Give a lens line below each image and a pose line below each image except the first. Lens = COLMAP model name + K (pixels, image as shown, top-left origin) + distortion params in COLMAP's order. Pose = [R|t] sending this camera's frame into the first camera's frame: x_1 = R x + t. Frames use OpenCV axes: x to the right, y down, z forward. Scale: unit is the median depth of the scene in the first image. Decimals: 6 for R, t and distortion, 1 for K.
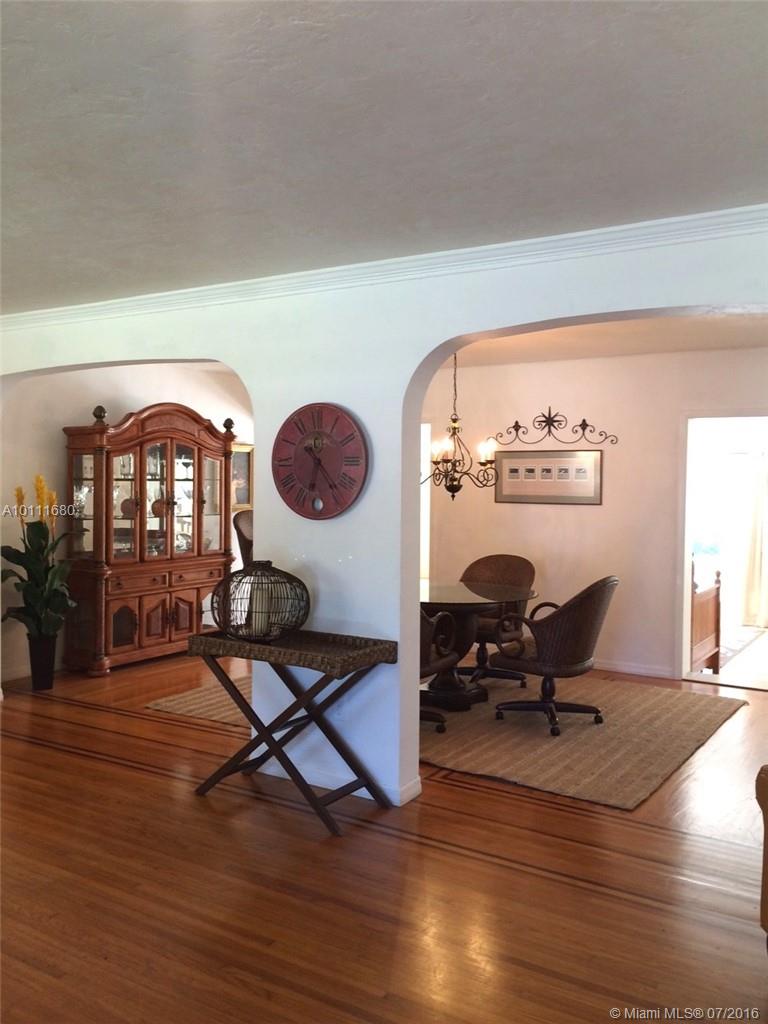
lens RADIAL K [[881.8, 0, 384.0], [0, 881.8, 512.0], [0, 0, 1]] dist [0.120701, -0.189554]
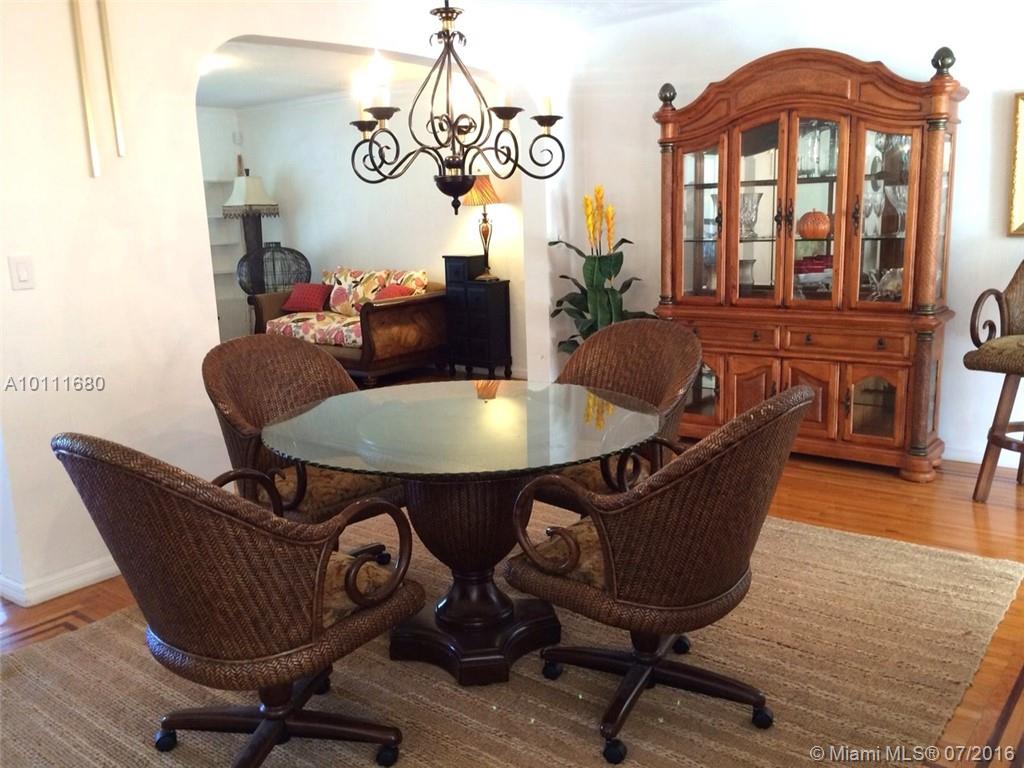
lens RADIAL K [[881.8, 0, 512.4], [0, 881.8, 373.5], [0, 0, 1]] dist [0.120701, -0.189554]
pose [[-0.081678, 0.171061, -0.981869, 0.475979], [-0.006246, 0.985053, 0.172136, -0.010258], [0.996639, 0.020193, -0.079389, 0.983753]]
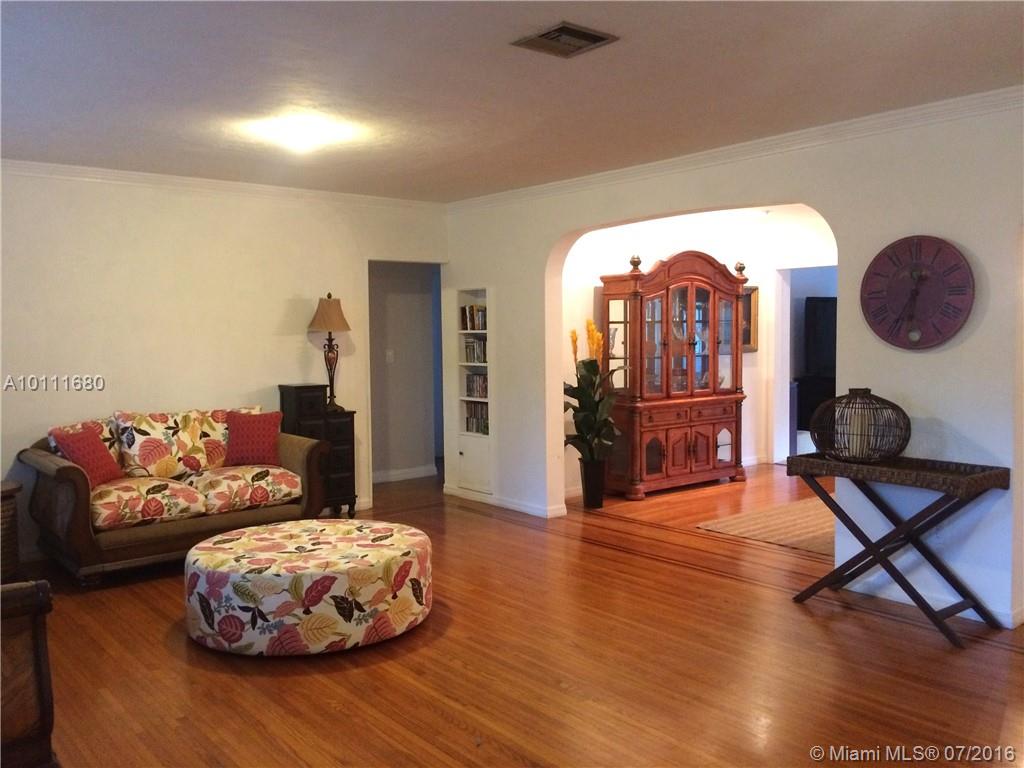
lens RADIAL K [[881.8, 0, 512.4], [0, 881.8, 373.5], [0, 0, 1]] dist [0.120701, -0.189554]
pose [[0.950309, -0.003193, -0.311293, -0.129218], [0.007224, 0.999904, 0.011797, 0.014035], [0.311226, -0.013459, 0.950241, -0.093736]]
